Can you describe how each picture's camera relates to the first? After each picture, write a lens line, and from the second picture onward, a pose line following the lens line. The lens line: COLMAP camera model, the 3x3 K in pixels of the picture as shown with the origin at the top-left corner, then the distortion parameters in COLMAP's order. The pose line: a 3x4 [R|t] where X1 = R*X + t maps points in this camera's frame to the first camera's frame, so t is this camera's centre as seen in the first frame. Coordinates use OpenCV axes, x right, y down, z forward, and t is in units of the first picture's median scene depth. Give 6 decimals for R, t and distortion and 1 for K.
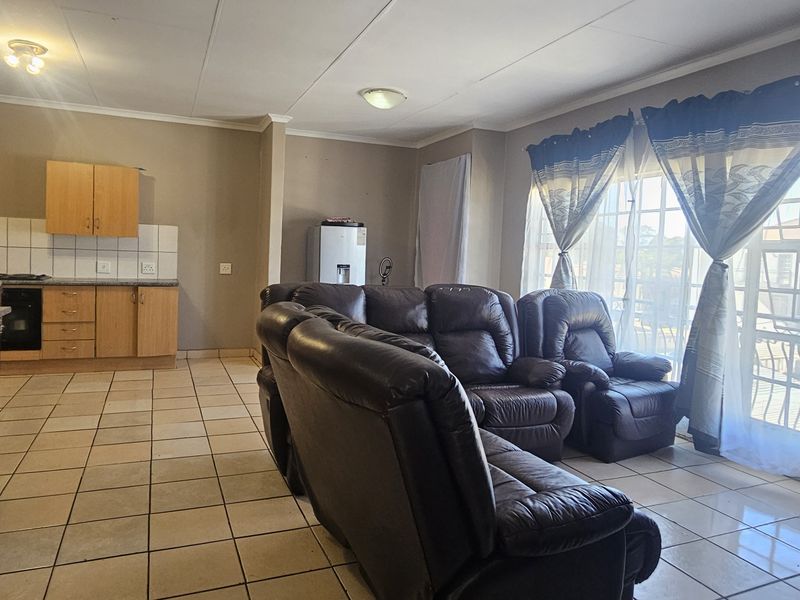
lens RADIAL K [[542.0, 0, 388.7], [0, 542.0, 307.3], [0, 0, 1]] dist [-0.004974, 0.000158]
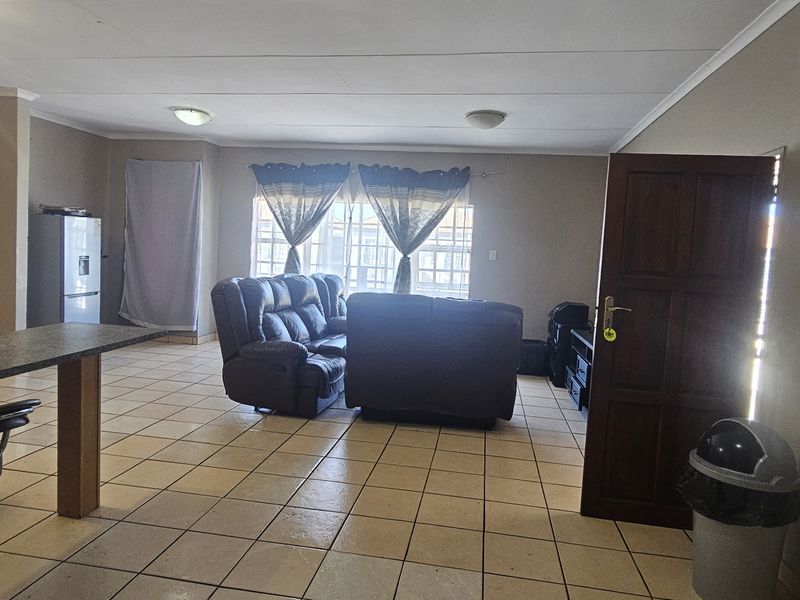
lens RADIAL K [[542.0, 0, 399.4], [0, 542.0, 297.7], [0, 0, 1]] dist [-0.004974, 0.000158]
pose [[0.547170, -0.081228, 0.833071, -0.768081], [0.049353, 0.996679, 0.064765, -0.049278], [-0.835565, 0.005677, 0.549362, -0.022603]]
